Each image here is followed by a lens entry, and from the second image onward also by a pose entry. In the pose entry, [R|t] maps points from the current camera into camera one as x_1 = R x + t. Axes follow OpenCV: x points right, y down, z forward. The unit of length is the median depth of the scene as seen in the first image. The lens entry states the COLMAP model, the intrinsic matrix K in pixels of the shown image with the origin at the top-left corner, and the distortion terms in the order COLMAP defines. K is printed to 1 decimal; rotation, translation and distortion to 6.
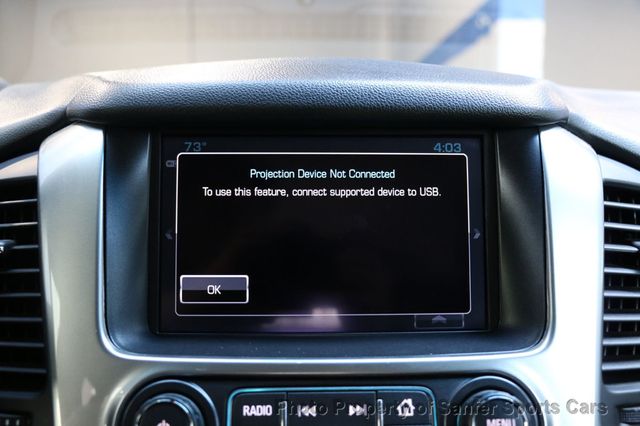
lens RADIAL K [[721.8, 0, 320.2], [0, 721.8, 204.5], [0, 0, 1]] dist [-0.071027, 0.062695]
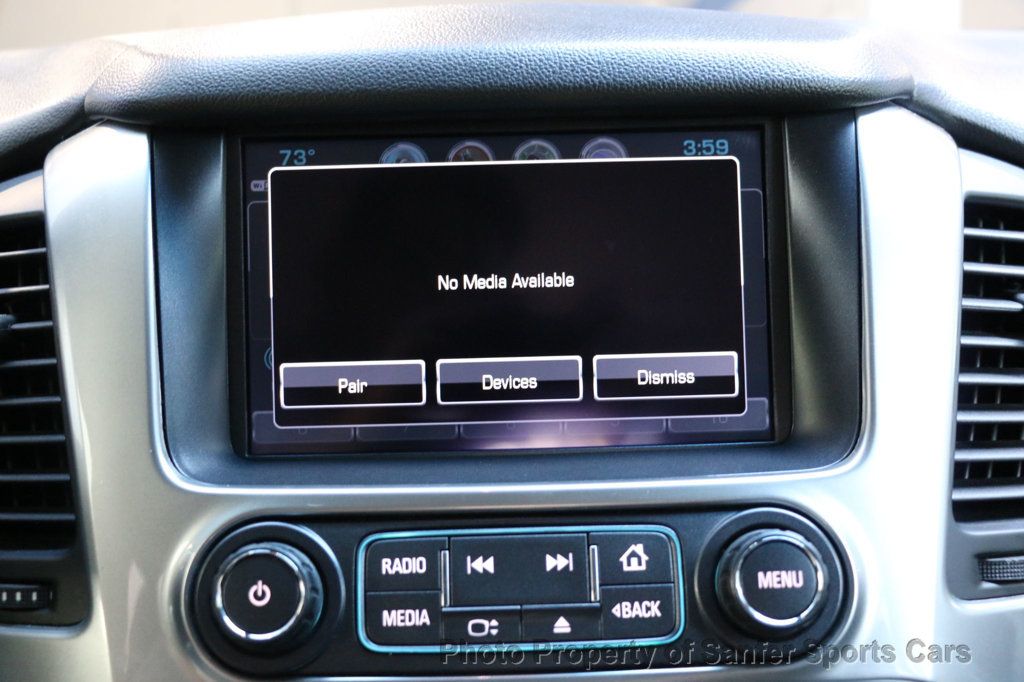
lens RADIAL K [[1372.3, 0, 512.0], [0, 1372.3, 341.0], [0, 0, 1]] dist [0.000489, -0.066371]
pose [[0.999268, -0.023535, -0.030173, 0.046423], [0.025409, 0.997669, 0.063333, 0.007915], [0.028612, -0.064054, 0.997536, -0.195110]]
